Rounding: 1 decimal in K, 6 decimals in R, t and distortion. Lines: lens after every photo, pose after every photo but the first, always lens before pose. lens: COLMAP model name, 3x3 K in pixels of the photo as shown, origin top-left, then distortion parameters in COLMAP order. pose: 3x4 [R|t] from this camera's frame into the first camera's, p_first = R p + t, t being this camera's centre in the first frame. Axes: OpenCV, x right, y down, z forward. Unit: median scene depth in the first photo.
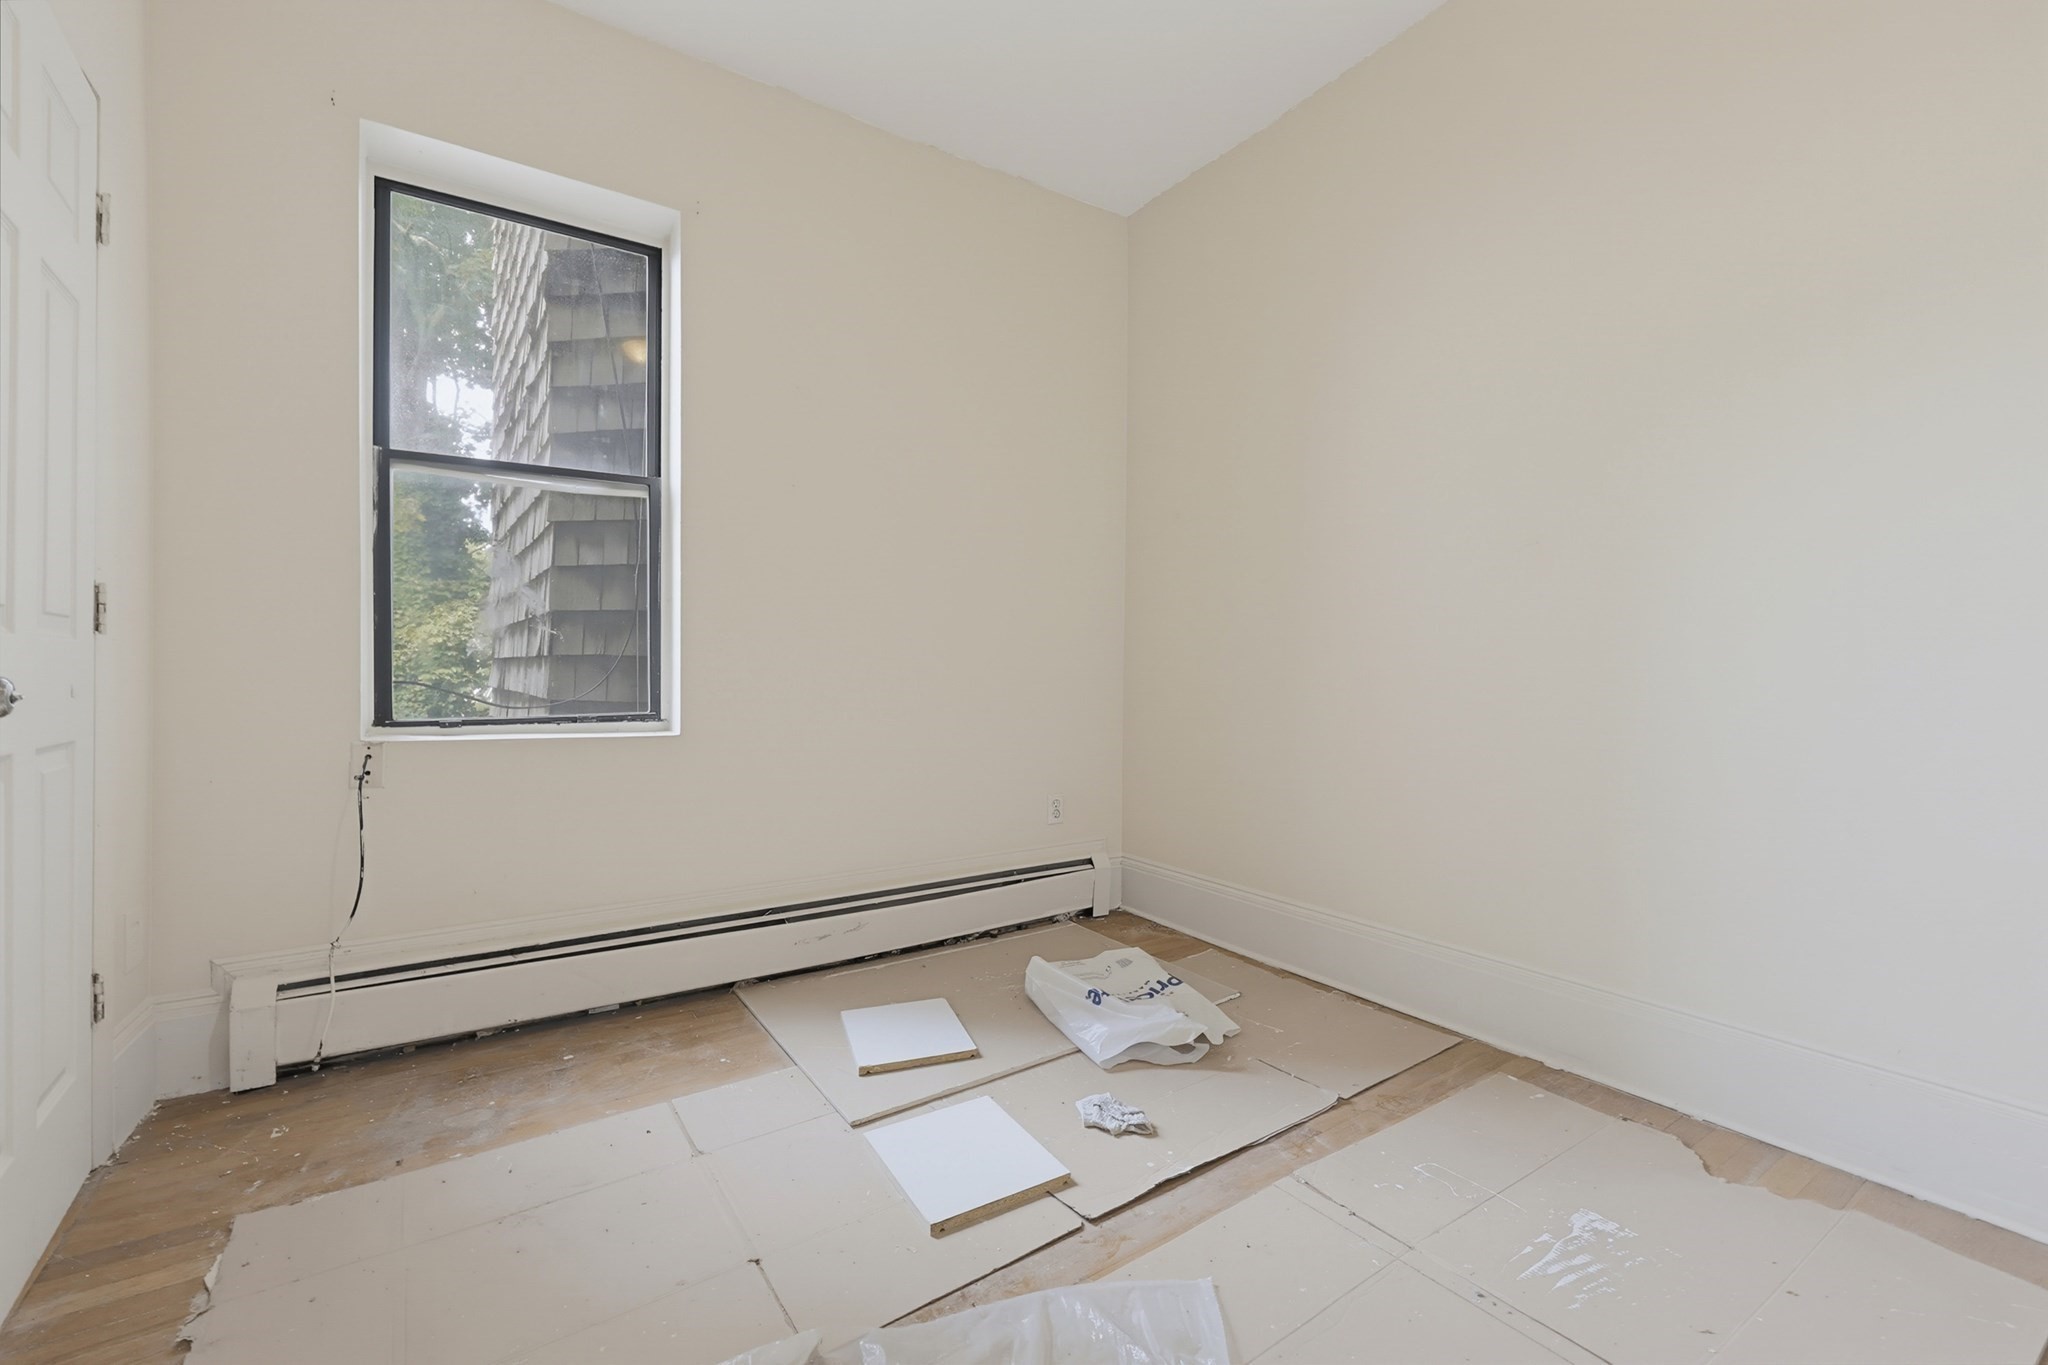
lens RADIAL K [[886.9, 0, 1024.0], [0, 886.9, 682.5], [0, 0, 1]] dist [-0.002330, -0.000247]
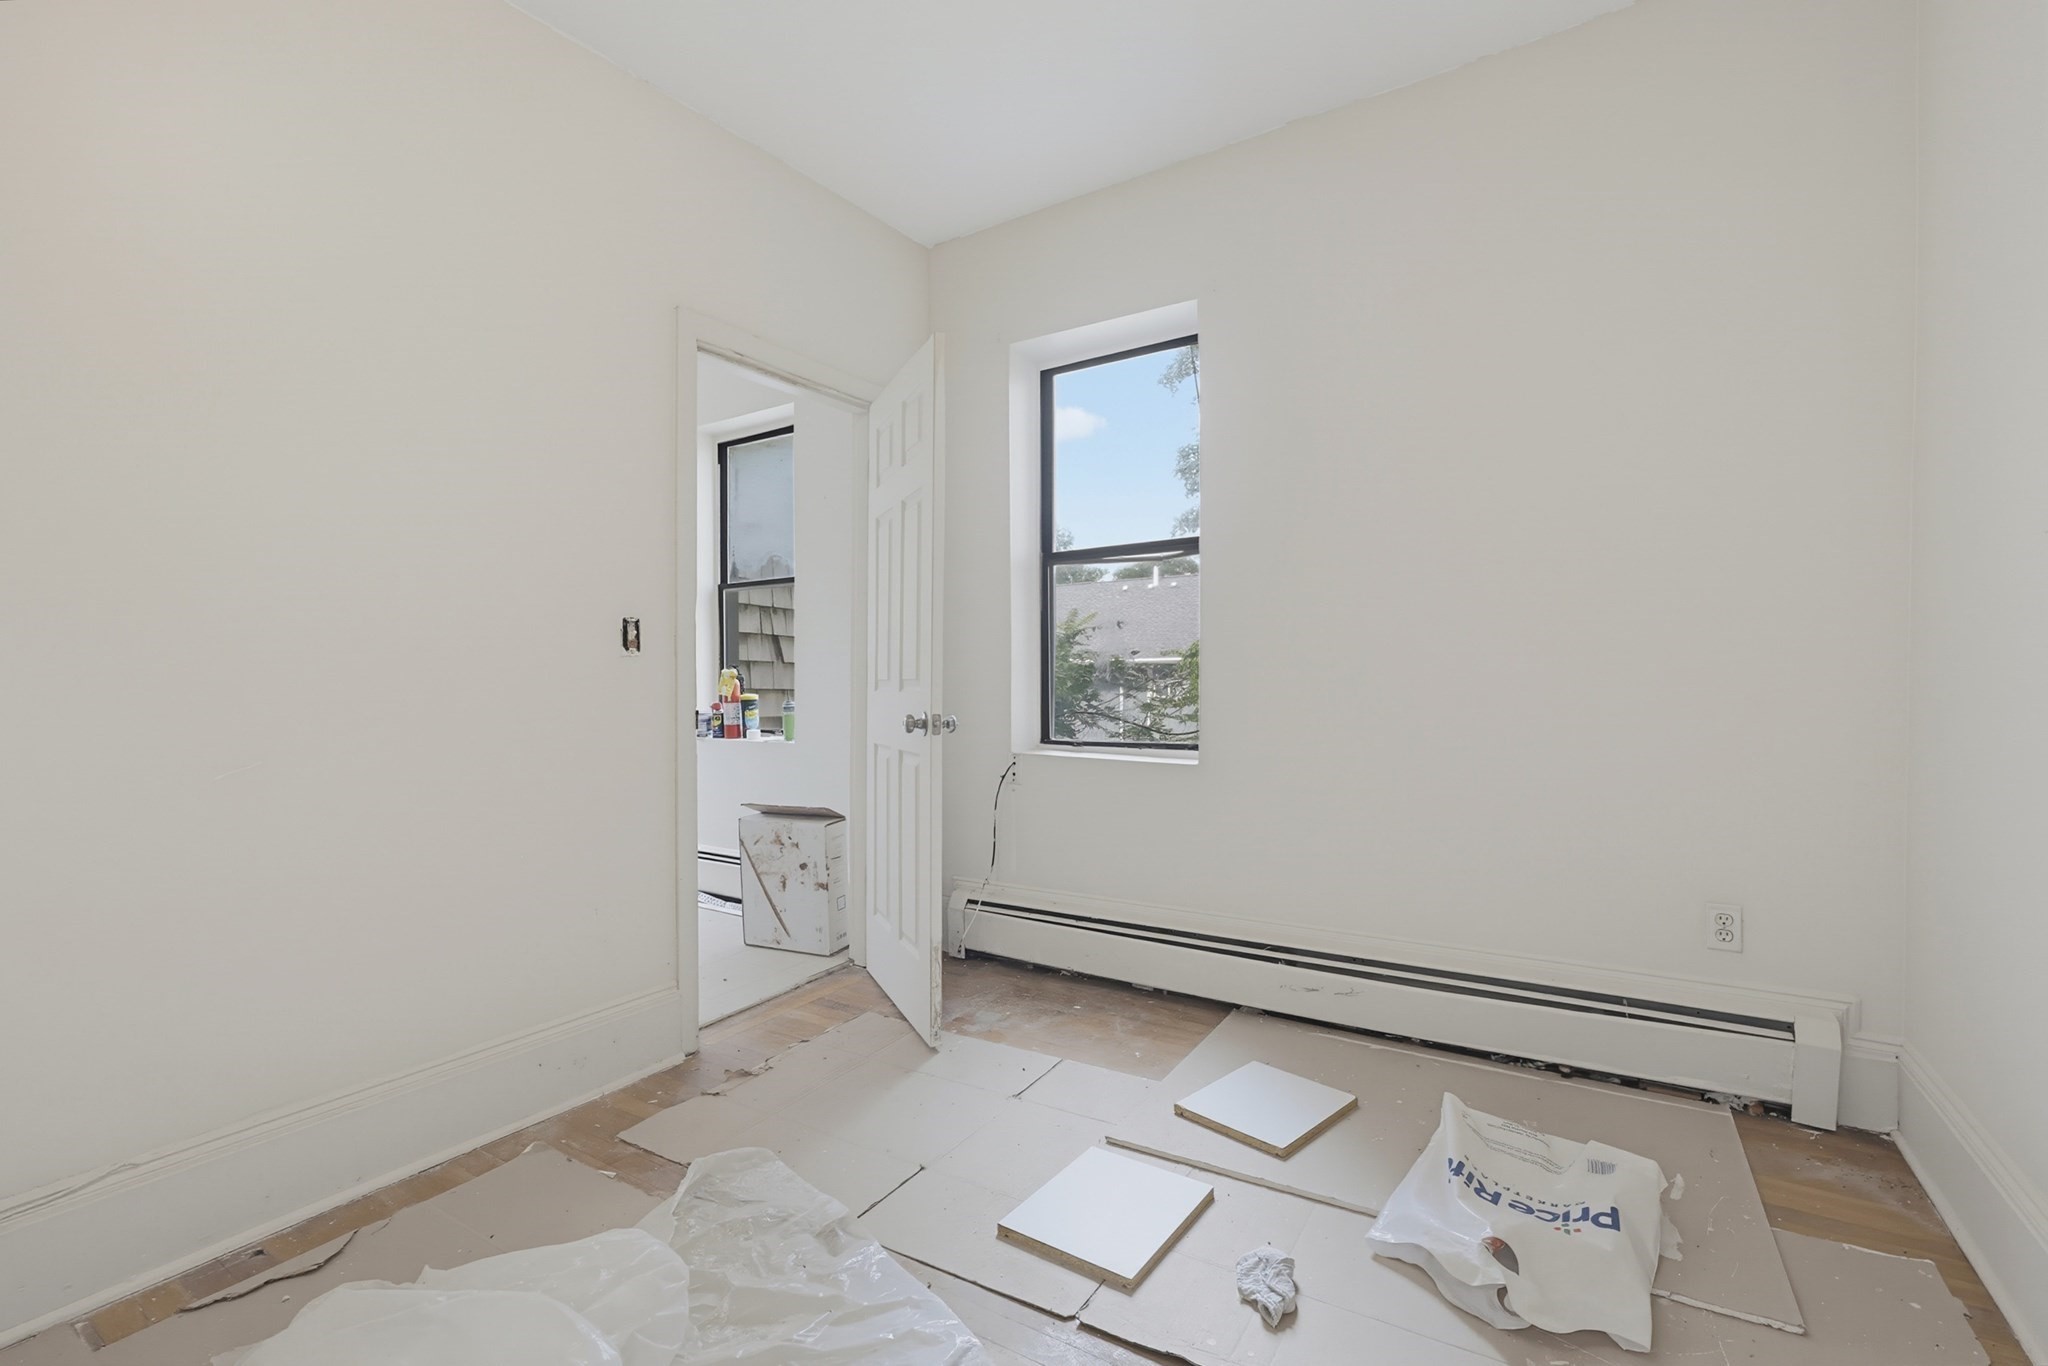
lens RADIAL K [[889.2, 0, 1024.0], [0, 889.2, 683.0], [0, 0, 1]] dist [0.000760, -0.000111]
pose [[0.387676, -0.011093, -0.921729, 0.633682], [-0.011314, 0.999795, -0.016791, -0.026282], [0.921726, 0.016938, 0.387471, 0.402970]]
